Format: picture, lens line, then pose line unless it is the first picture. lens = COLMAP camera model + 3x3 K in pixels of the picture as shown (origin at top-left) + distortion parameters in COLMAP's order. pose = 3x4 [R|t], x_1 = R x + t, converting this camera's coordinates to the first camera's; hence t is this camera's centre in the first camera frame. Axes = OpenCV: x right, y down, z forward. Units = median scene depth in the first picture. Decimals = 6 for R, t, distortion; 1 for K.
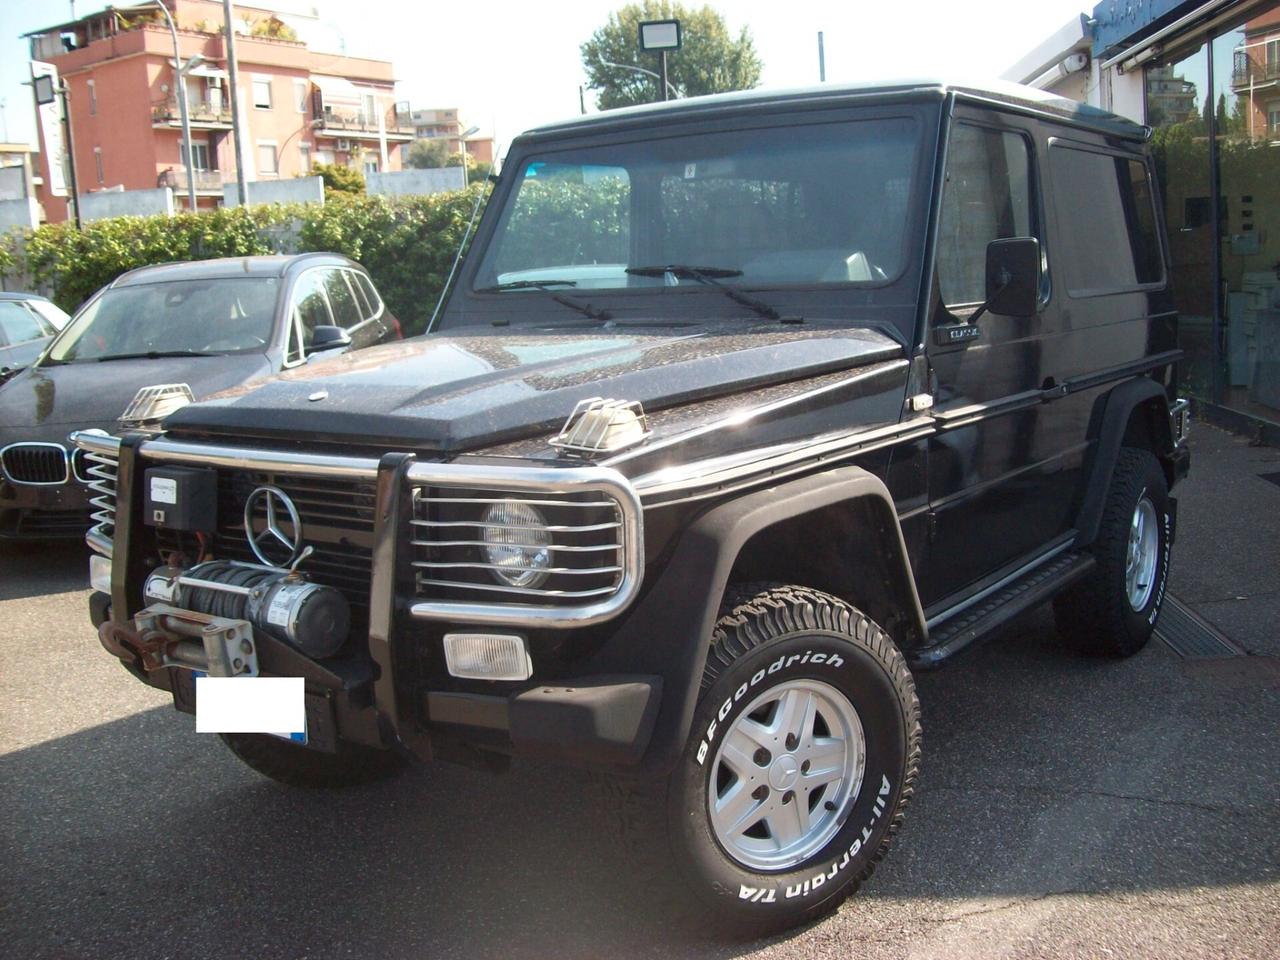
lens RADIAL K [[1355.6, 0, 669.8], [0, 1355.6, 479.8], [0, 0, 1]] dist [-0.129814, 0.000000]
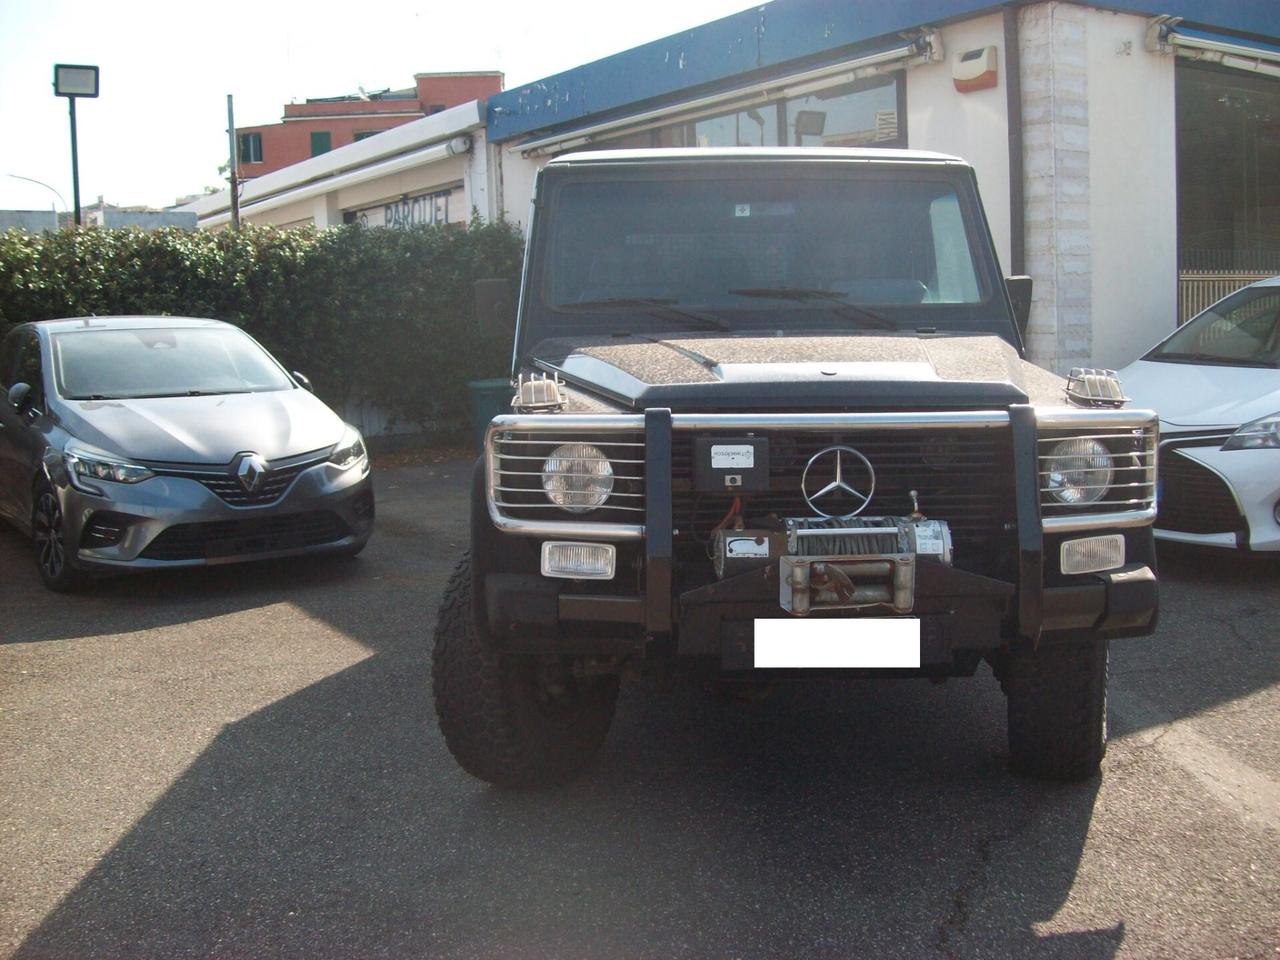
lens RADIAL K [[1355.6, 0, 678.0], [0, 1355.6, 486.1], [0, 0, 1]] dist [-0.129814, 0.000000]
pose [[0.787916, -0.043753, 0.614226, -0.943681], [0.079825, 0.996313, -0.031428, 0.054032], [-0.610587, 0.073793, 0.788504, 0.151985]]
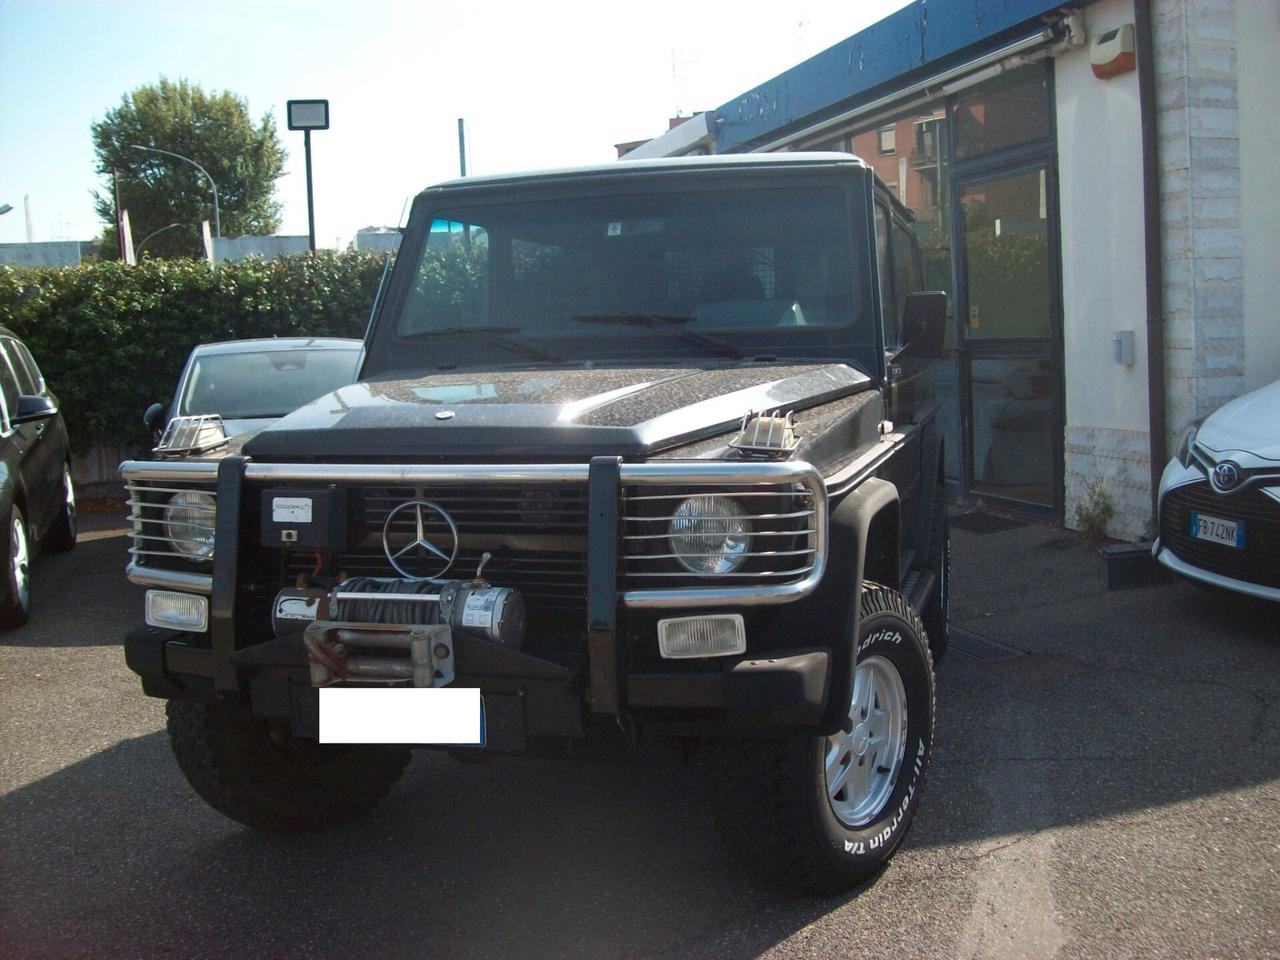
lens RADIAL K [[1355.6, 0, 667.6], [0, 1355.6, 482.5], [0, 0, 1]] dist [-0.129814, 0.000000]
pose [[0.937714, -0.022522, 0.346679, -0.405390], [0.045437, 0.997276, -0.058111, 0.050837], [-0.344425, 0.070243, 0.936182, -0.029676]]
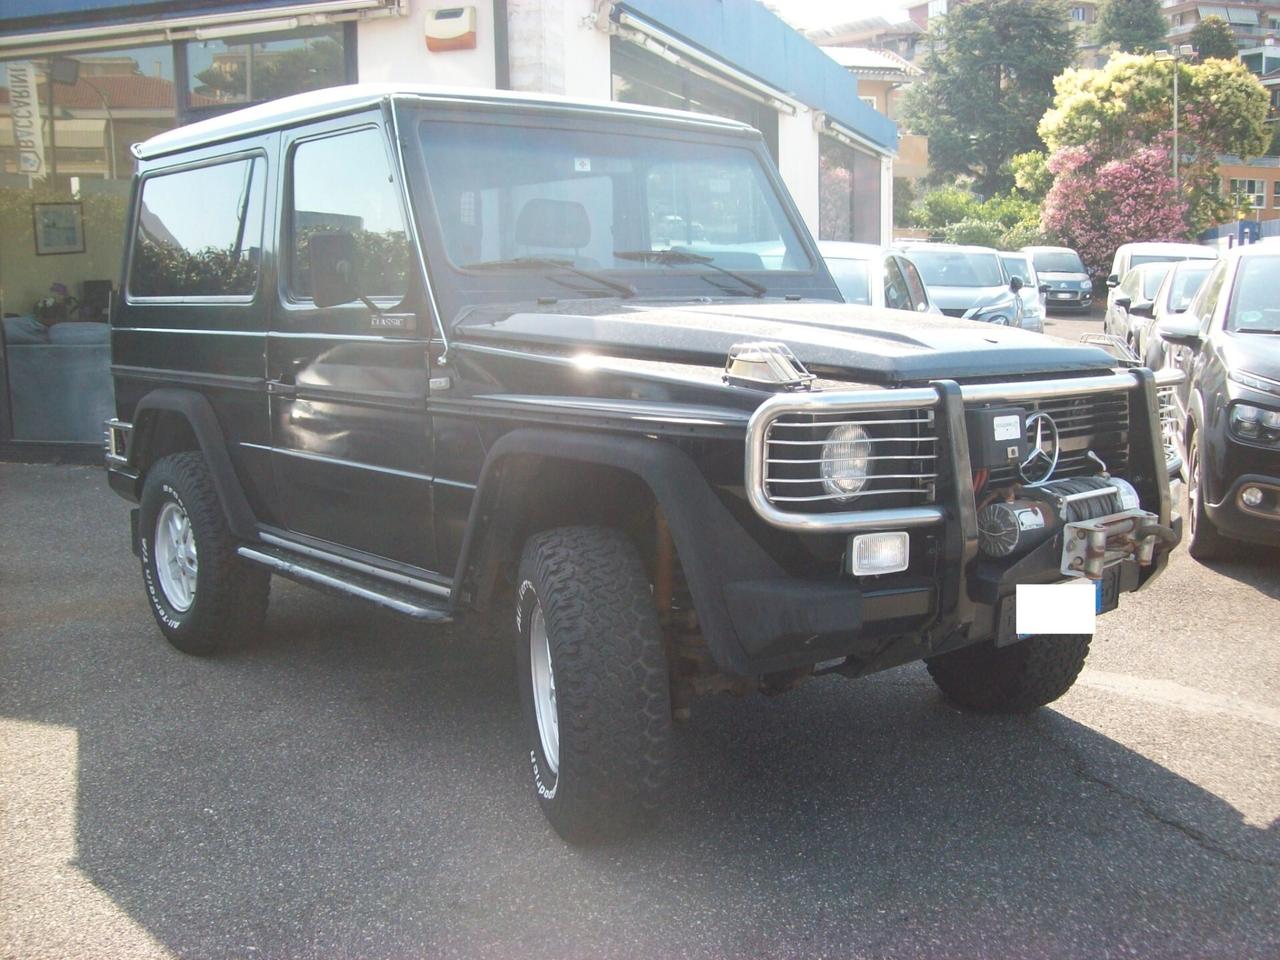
lens RADIAL K [[1355.6, 0, 674.0], [0, 1355.6, 478.9], [0, 0, 1]] dist [-0.129814, 0.000000]
pose [[0.222560, -0.097706, 0.970011, -1.269357], [0.149284, 0.986647, 0.065130, -0.051945], [-0.963422, 0.130312, 0.234174, 0.881167]]
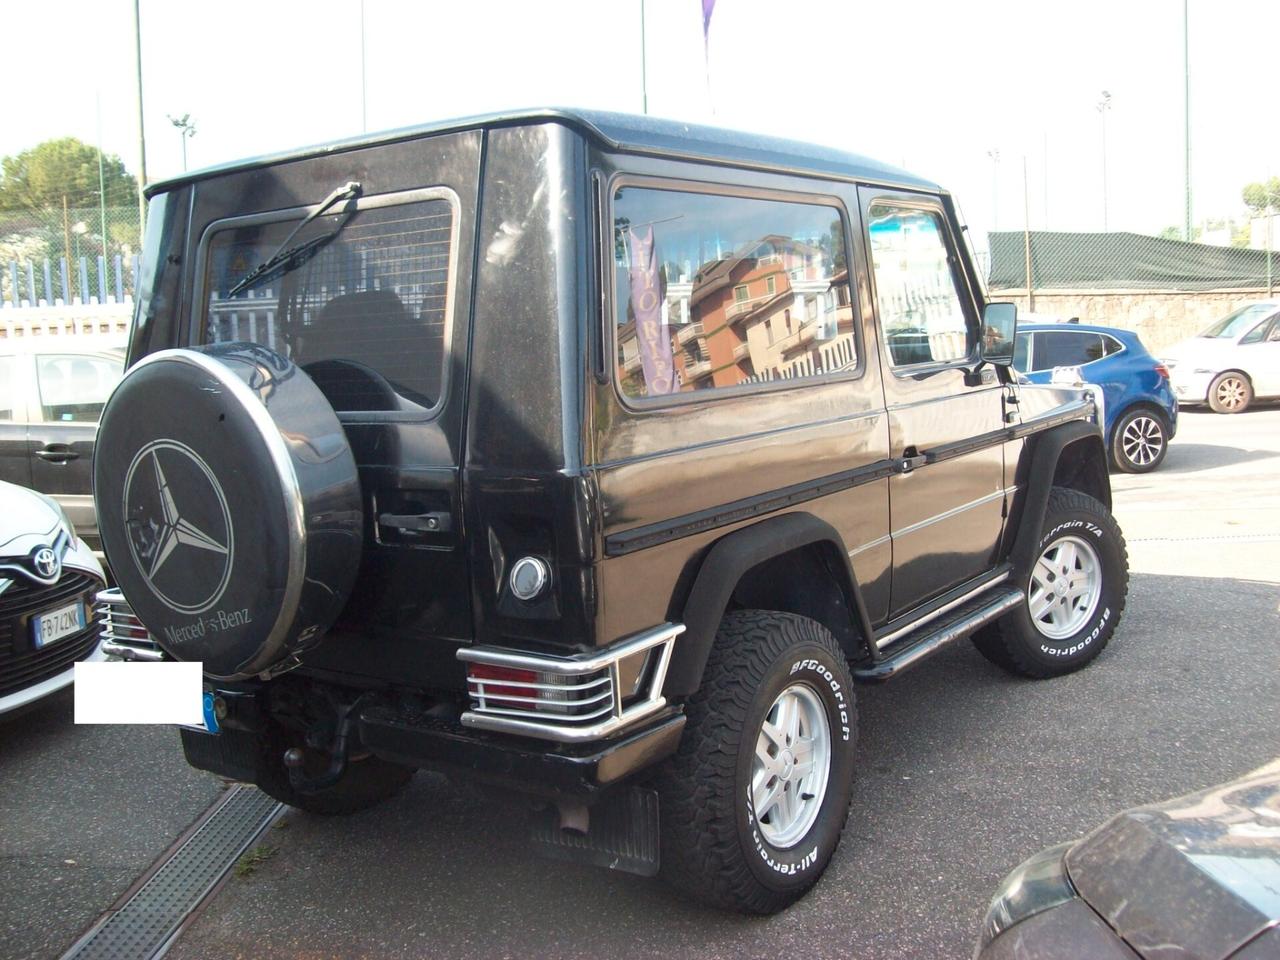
lens RADIAL K [[1355.6, 0, 676.5], [0, 1355.6, 484.7], [0, 0, 1]] dist [-0.129814, 0.000000]
pose [[-0.995471, 0.093220, -0.018618, 0.173800], [0.084494, 0.957423, 0.276047, -0.457955], [0.043559, 0.273224, -0.960964, 2.754630]]
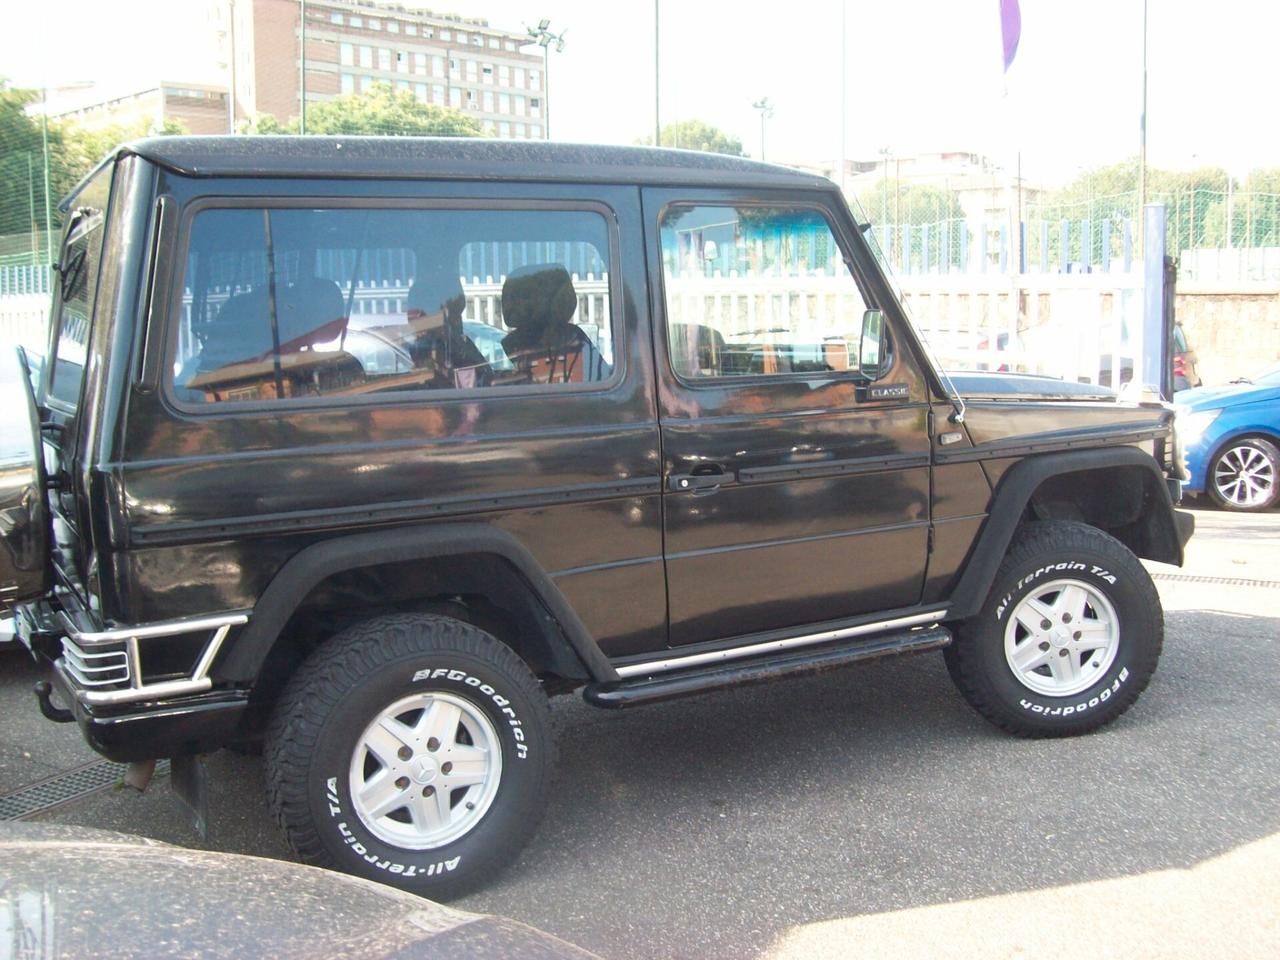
lens RADIAL K [[1355.6, 0, 664.5], [0, 1355.6, 477.3], [0, 0, 1]] dist [-0.129814, 0.000000]
pose [[-0.906963, 0.020255, 0.420722, -0.536764], [0.131284, 0.962680, 0.236667, -0.399650], [-0.400227, 0.269882, -0.875775, 2.598647]]
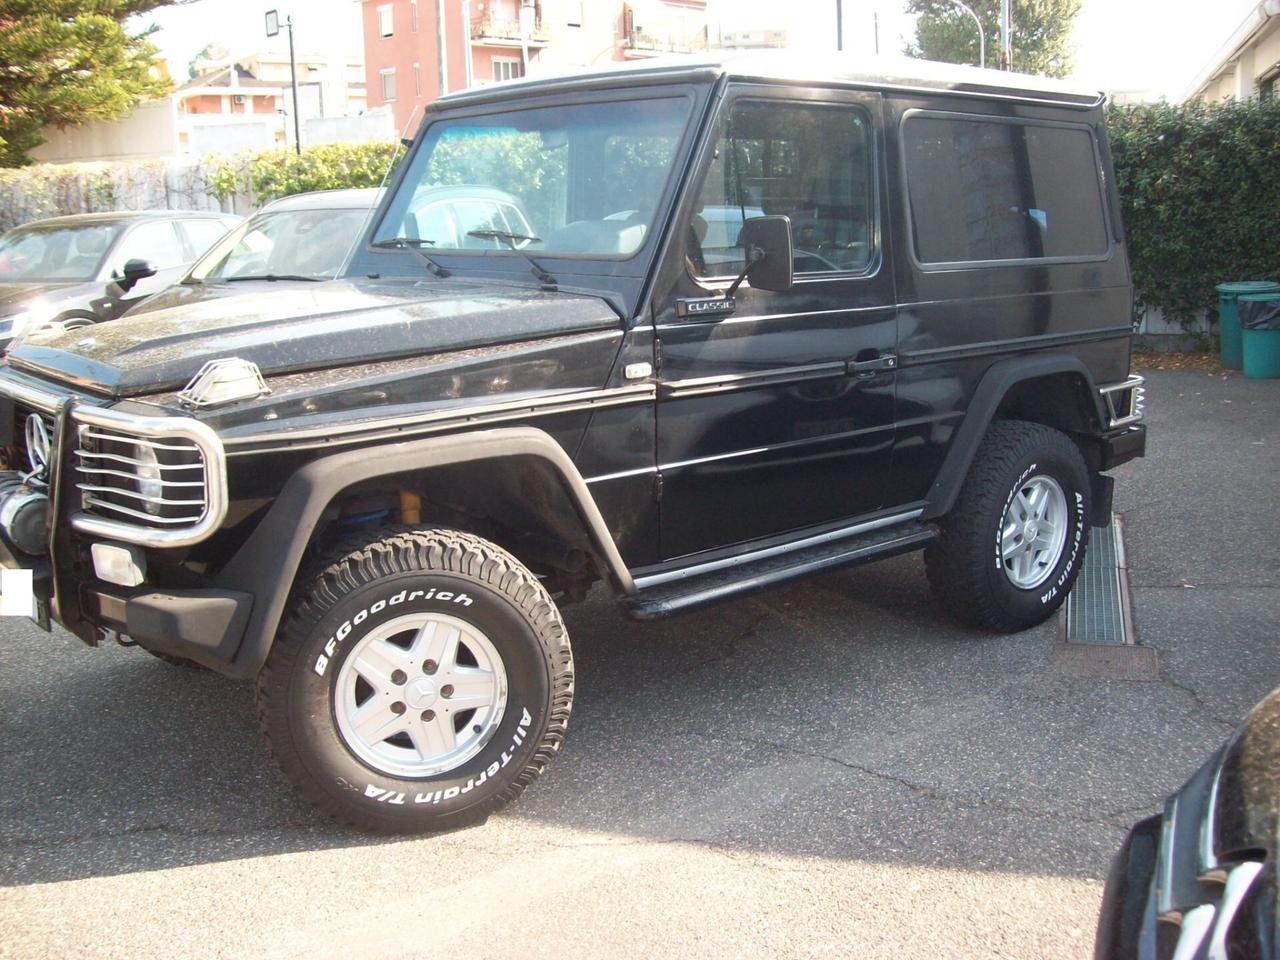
lens RADIAL K [[1355.6, 0, 662.0], [0, 1355.6, 480.3], [0, 0, 1]] dist [-0.129814, 0.000000]
pose [[0.970345, 0.077565, -0.228941, 0.462849], [-0.064657, 0.995894, 0.063365, -0.040823], [0.232916, -0.046683, 0.971376, -0.041262]]
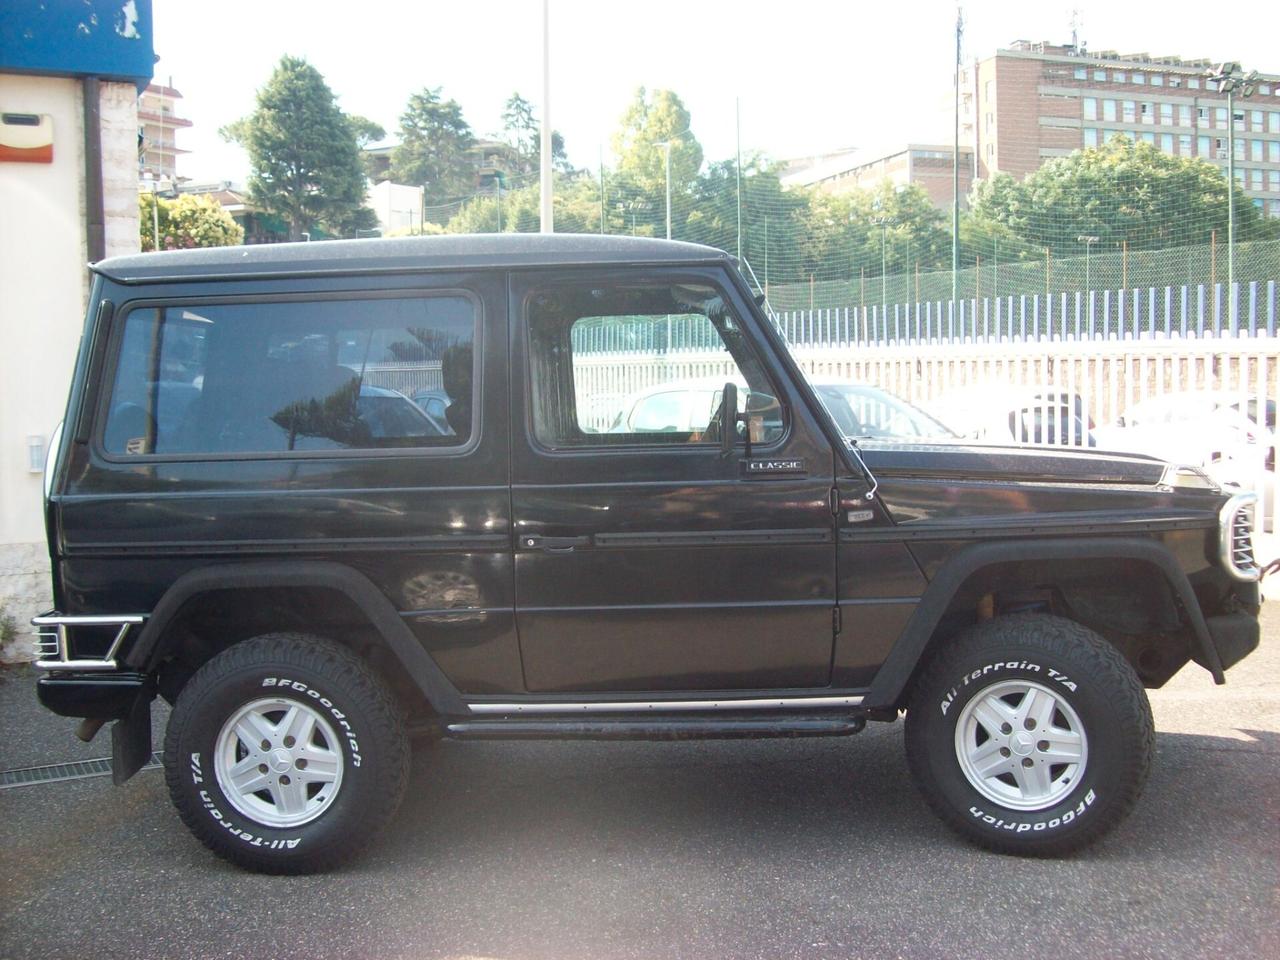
lens RADIAL K [[1355.6, 0, 674.2], [0, 1355.6, 485.6], [0, 0, 1]] dist [-0.129814, 0.000000]
pose [[-0.559557, 0.000410, 0.828792, -1.189193], [0.175566, 0.977364, 0.118049, -0.293793], [-0.809983, 0.211563, -0.546963, 2.142970]]
